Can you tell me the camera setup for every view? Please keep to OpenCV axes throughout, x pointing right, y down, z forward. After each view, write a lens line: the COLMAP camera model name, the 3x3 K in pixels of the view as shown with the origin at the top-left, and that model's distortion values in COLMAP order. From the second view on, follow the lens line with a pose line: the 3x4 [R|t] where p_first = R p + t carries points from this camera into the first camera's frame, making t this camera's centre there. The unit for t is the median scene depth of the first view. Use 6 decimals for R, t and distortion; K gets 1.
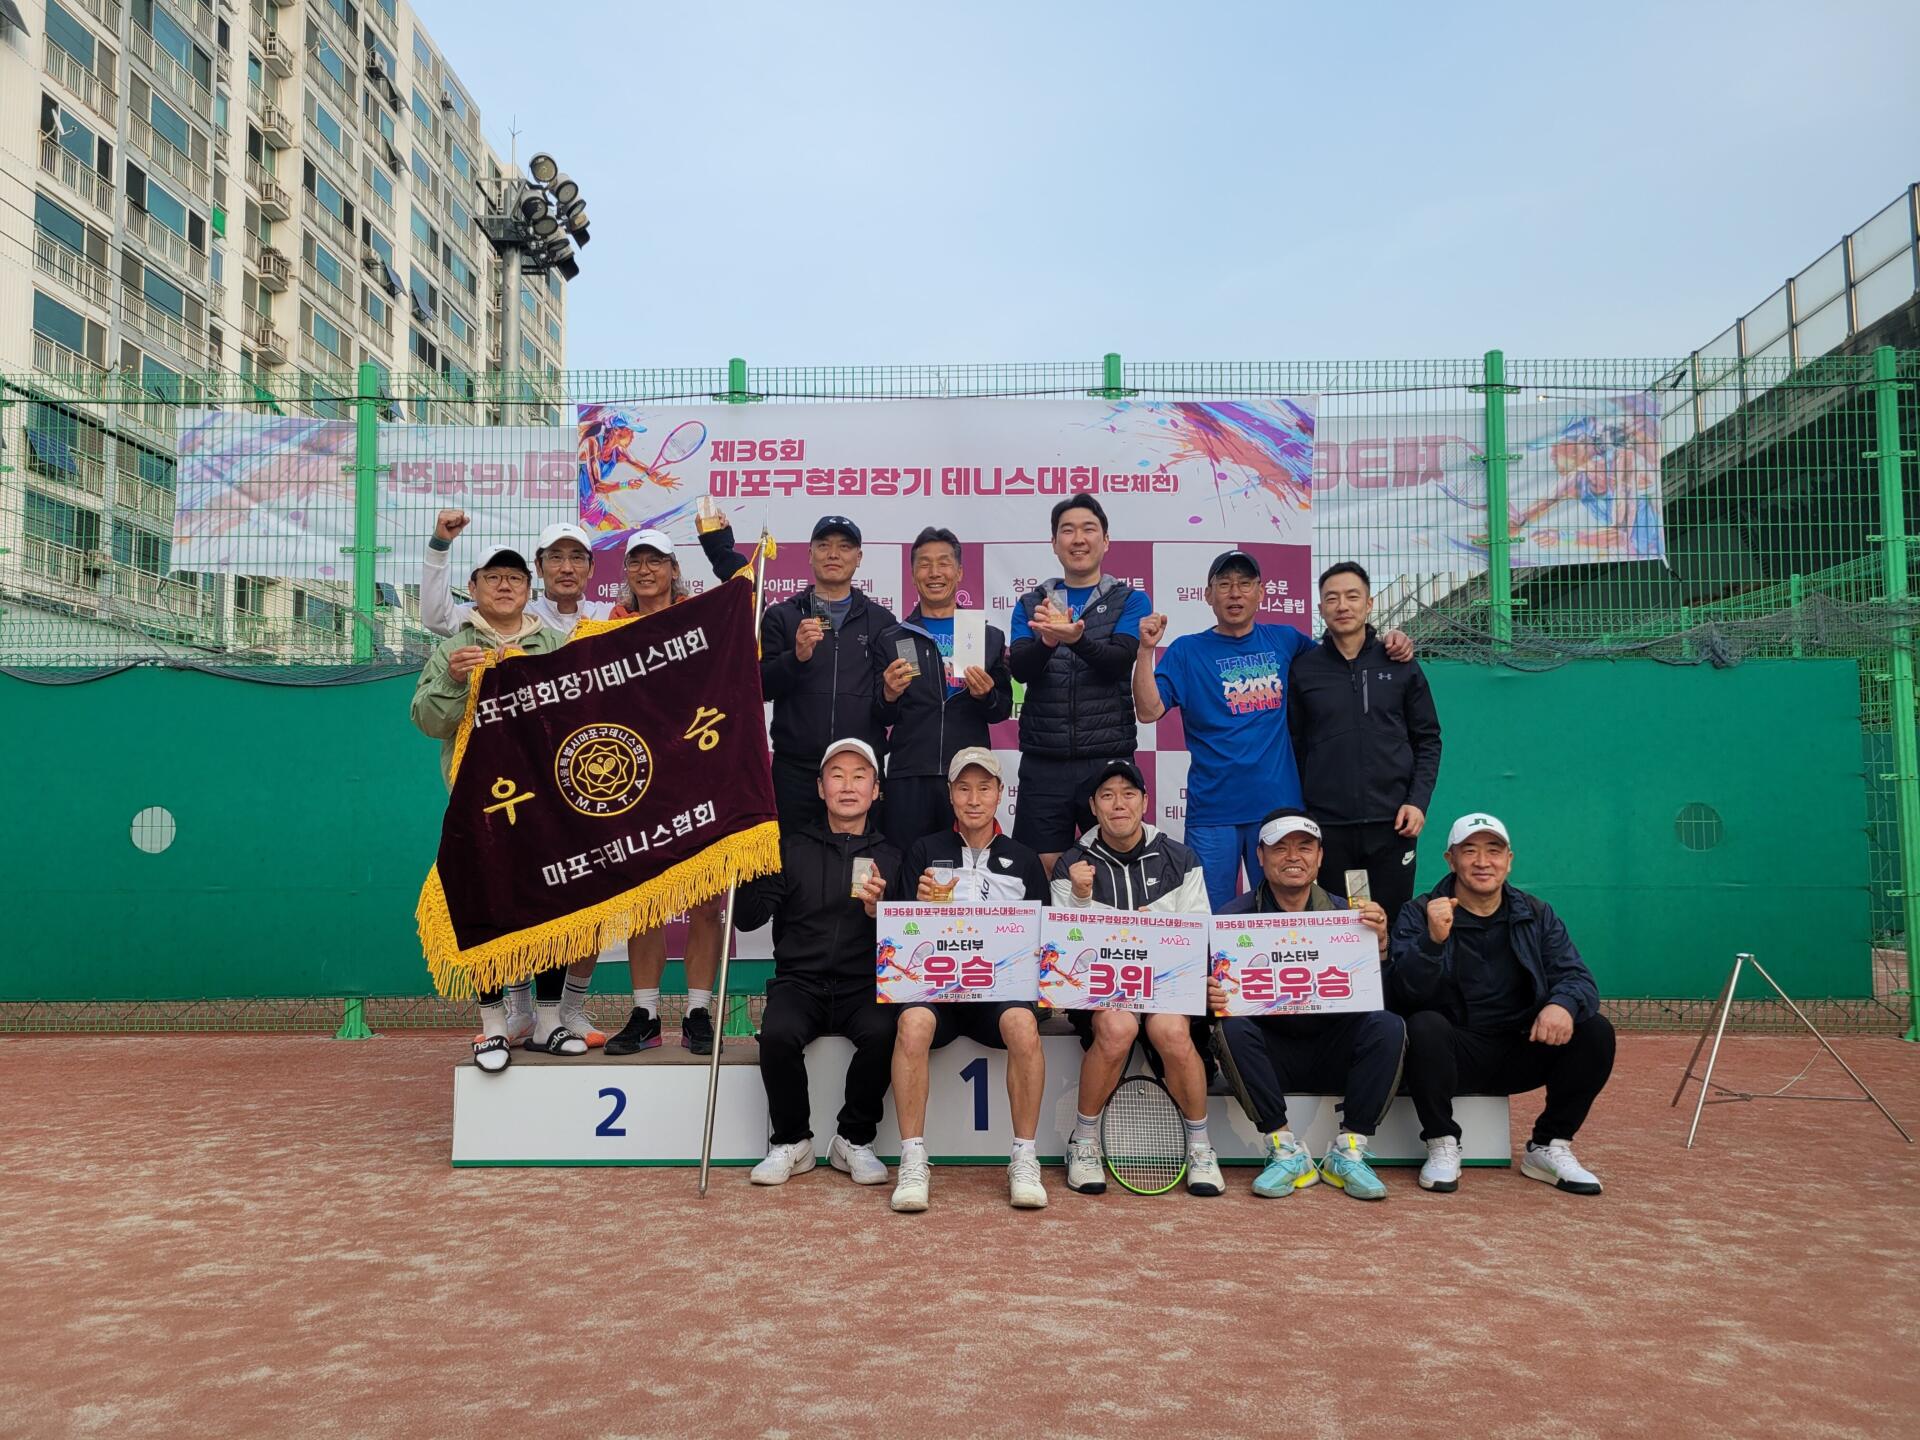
lens RADIAL K [[1419.7, 0, 960.0], [0, 1419.7, 720.0], [0, 0, 1]] dist [0.085317, -0.098833]
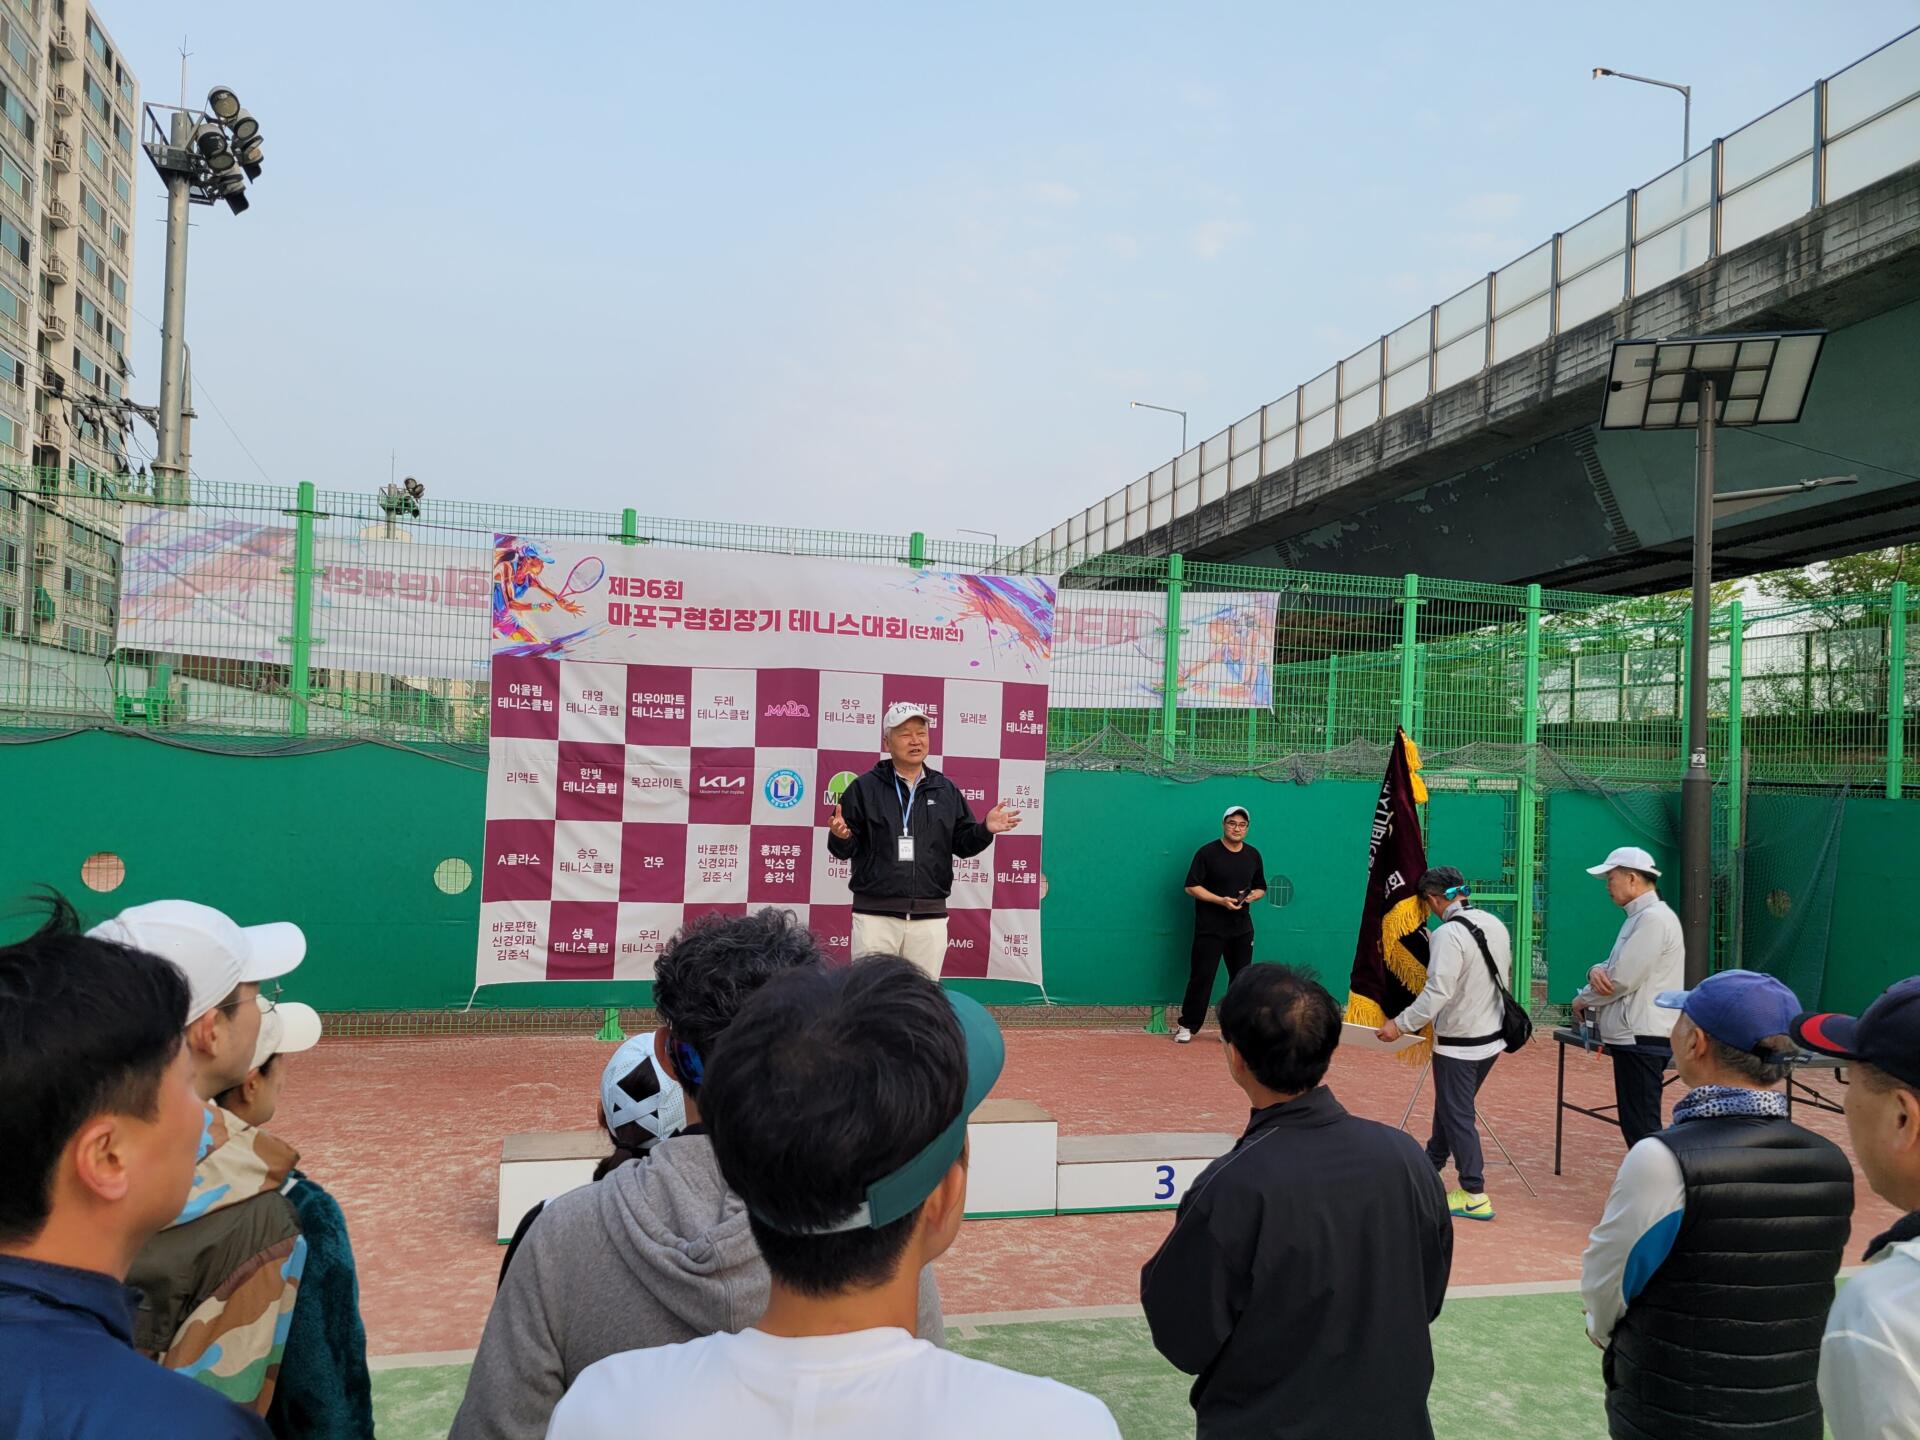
lens RADIAL K [[1433.6, 0, 966.6], [0, 1433.6, 753.4], [0, 0, 1]] dist [0.010619, -0.005813]
pose [[0.954682, 0.043175, 0.294480, -0.230575], [-0.066489, 0.995355, 0.069621, -0.142613], [-0.290106, -0.086046, 0.953118, -0.299949]]
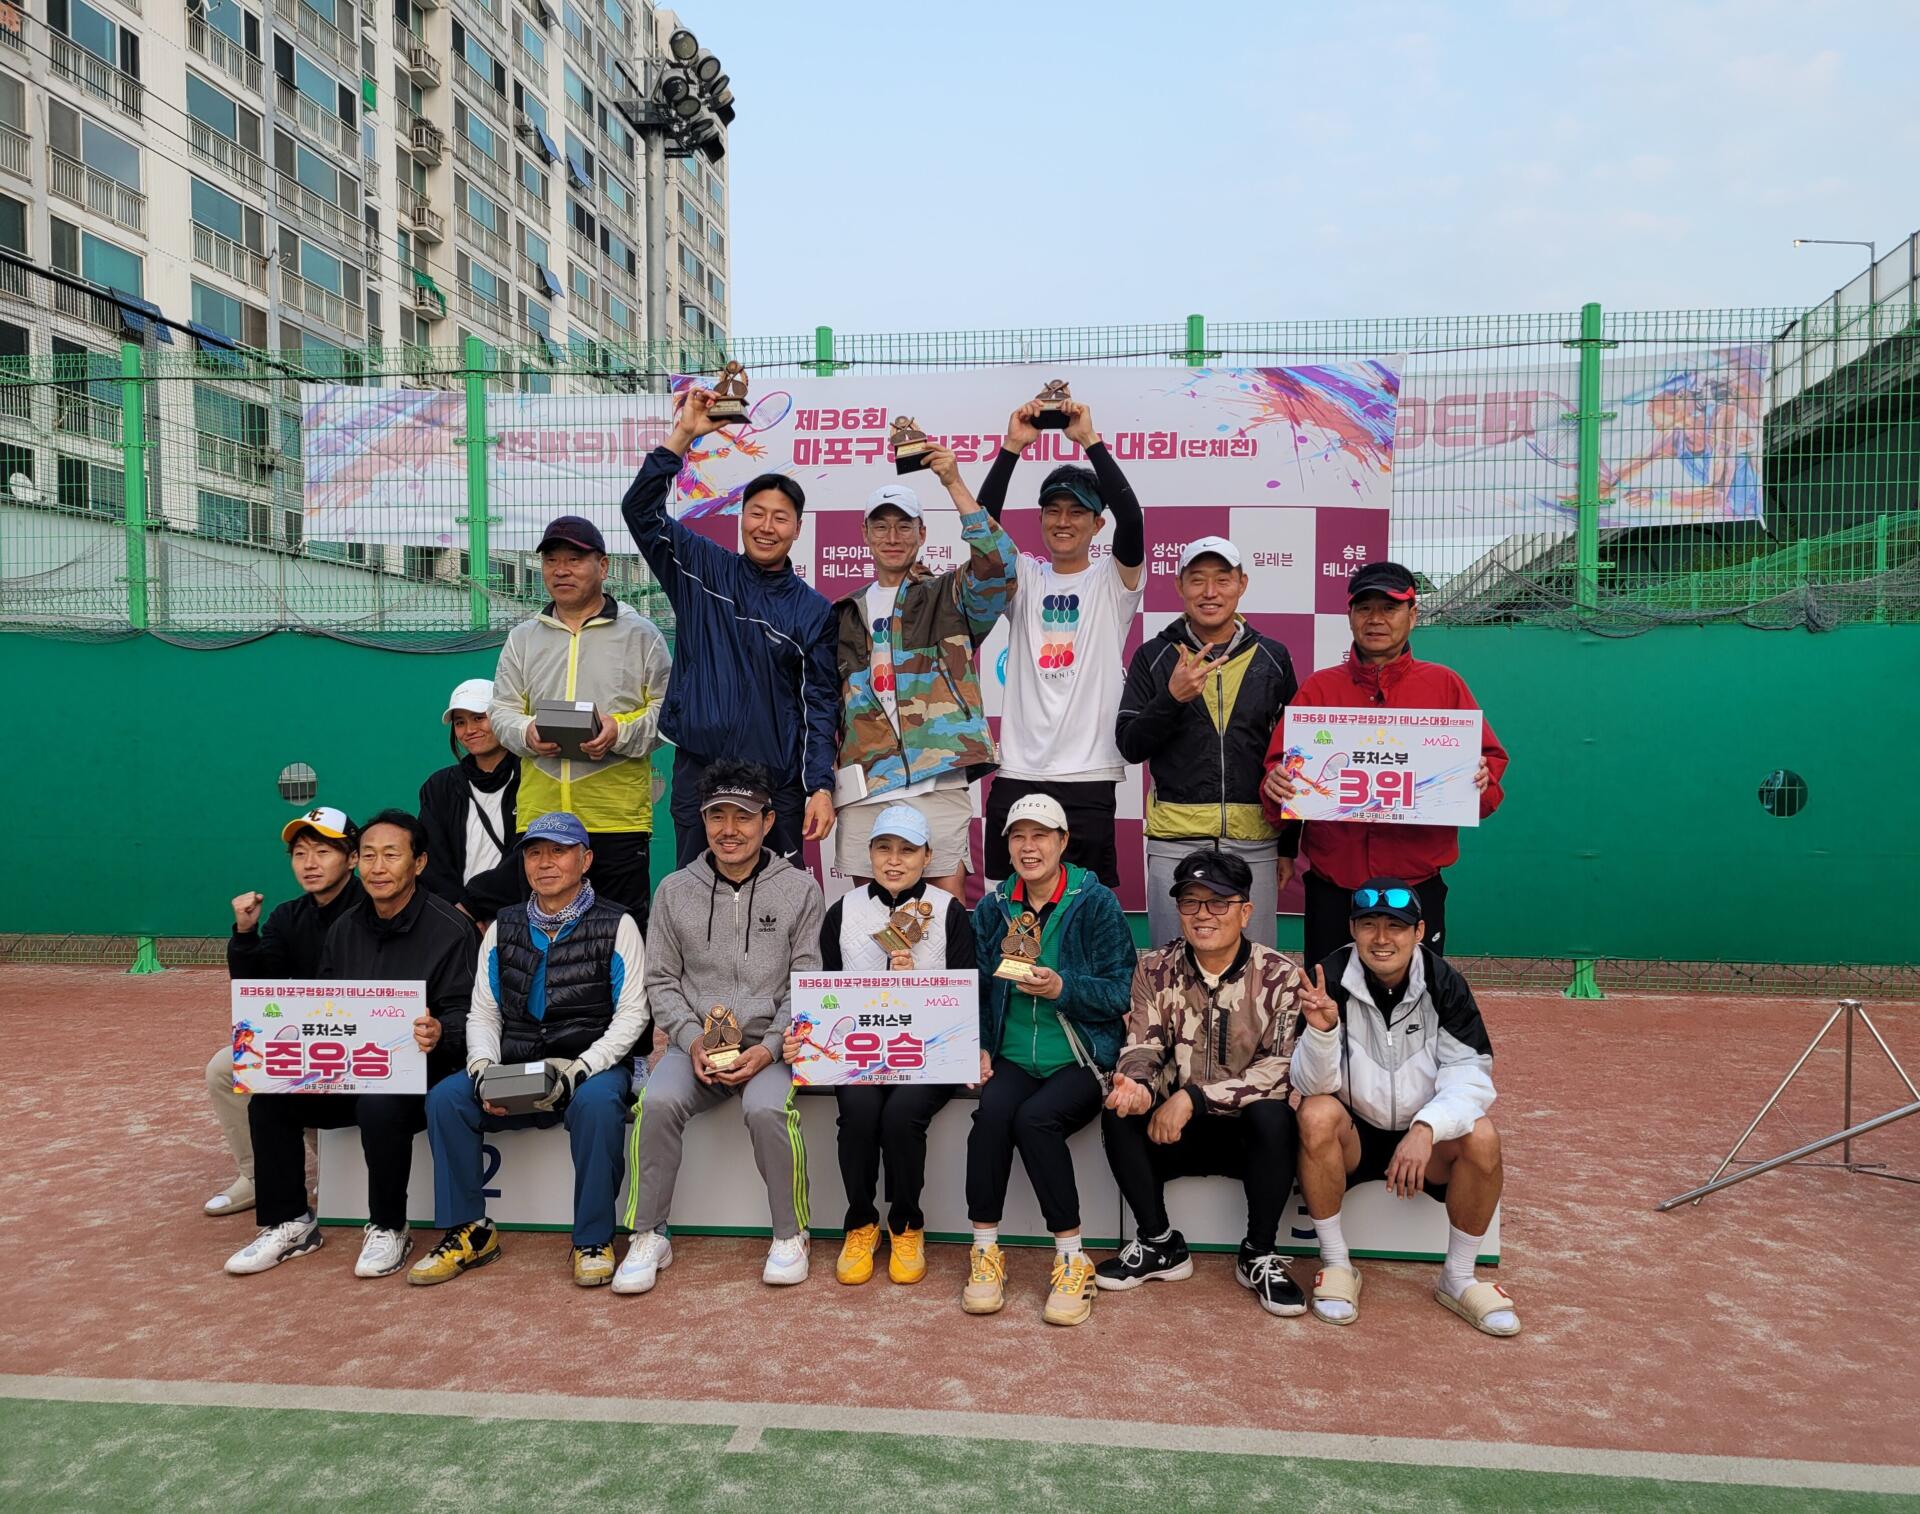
lens RADIAL K [[1516.0, 0, 1021.3], [0, 1516.0, 755.3], [0, 0, 1]] dist [0.048009, -0.052273]
pose [[0.995736, 0.006517, -0.092017, 0.084357], [0.003106, 0.994567, 0.104051, -0.060691], [0.092195, -0.103893, 0.990306, -0.083353]]
